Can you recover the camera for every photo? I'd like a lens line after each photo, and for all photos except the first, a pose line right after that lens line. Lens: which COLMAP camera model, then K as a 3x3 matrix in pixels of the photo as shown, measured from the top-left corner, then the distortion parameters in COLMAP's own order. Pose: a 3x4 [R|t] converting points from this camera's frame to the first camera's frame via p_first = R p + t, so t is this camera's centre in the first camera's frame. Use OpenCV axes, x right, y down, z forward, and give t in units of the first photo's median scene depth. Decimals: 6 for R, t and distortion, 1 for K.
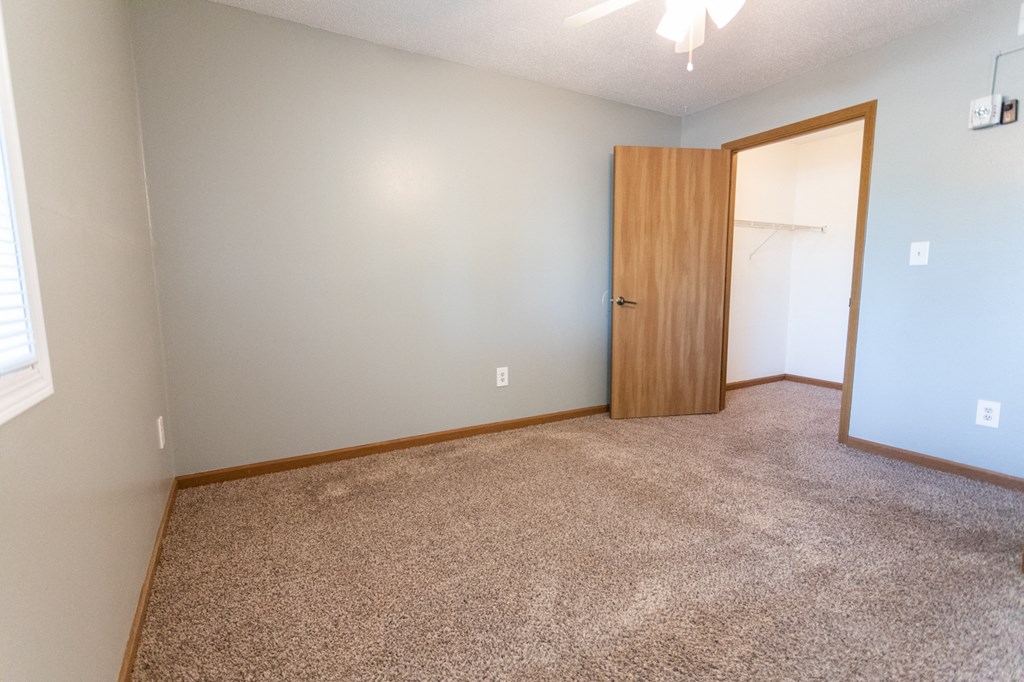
lens RADIAL K [[483.4, 0, 514.2], [0, 483.4, 341.7], [0, 0, 1]] dist [0.004127, 0.000075]
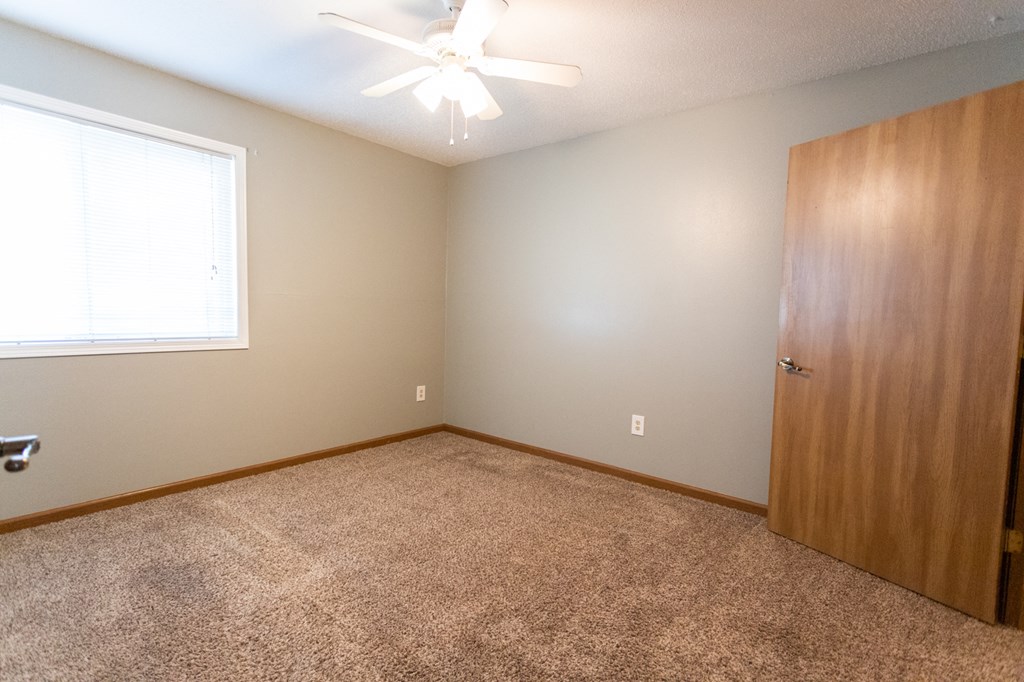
lens RADIAL K [[483.4, 0, 514.2], [0, 483.4, 341.7], [0, 0, 1]] dist [0.004127, 0.000075]
pose [[0.347235, 0.076138, -0.934682, 0.713939], [-0.147808, 0.988684, 0.025626, -0.073431], [0.926056, 0.129255, 0.354560, 0.376660]]
